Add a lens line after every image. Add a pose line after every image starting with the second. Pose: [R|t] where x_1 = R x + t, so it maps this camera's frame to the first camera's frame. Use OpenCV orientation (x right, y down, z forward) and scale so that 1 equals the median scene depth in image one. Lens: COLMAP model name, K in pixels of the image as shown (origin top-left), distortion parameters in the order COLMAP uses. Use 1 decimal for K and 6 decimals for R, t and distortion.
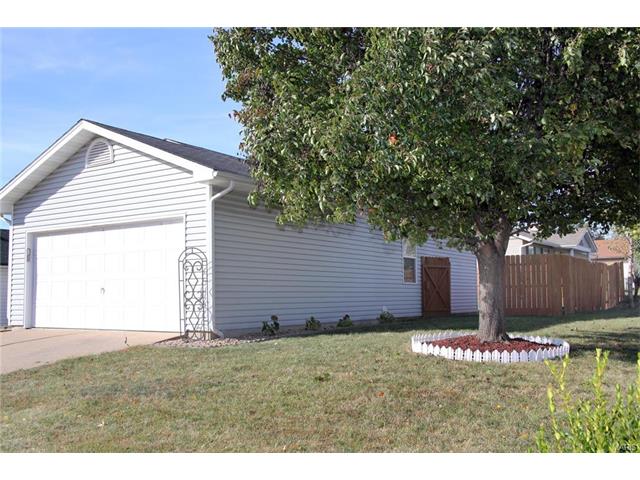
lens RADIAL K [[646.6, 0, 319.3], [0, 646.6, 239.9], [0, 0, 1]] dist [-0.036623, 0.000000]
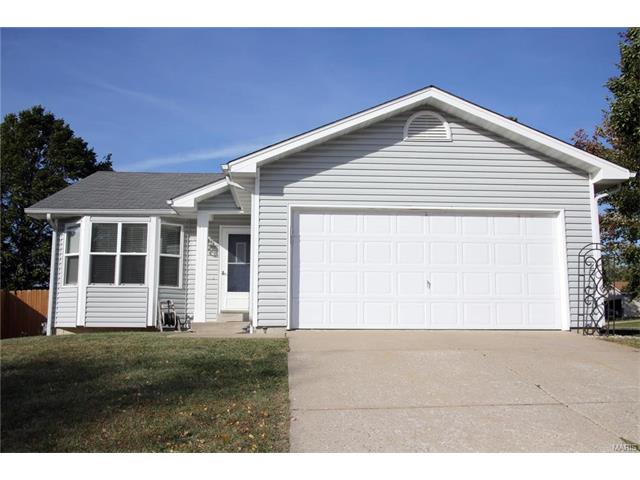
lens RADIAL K [[646.6, 0, 320.8], [0, 646.6, 241.1], [0, 0, 1]] dist [-0.036623, 0.000000]
pose [[0.810821, 0.097275, 0.577154, -0.937846], [-0.064690, 0.994945, -0.076810, 0.094623], [-0.581709, 0.024943, 0.813015, 0.369044]]
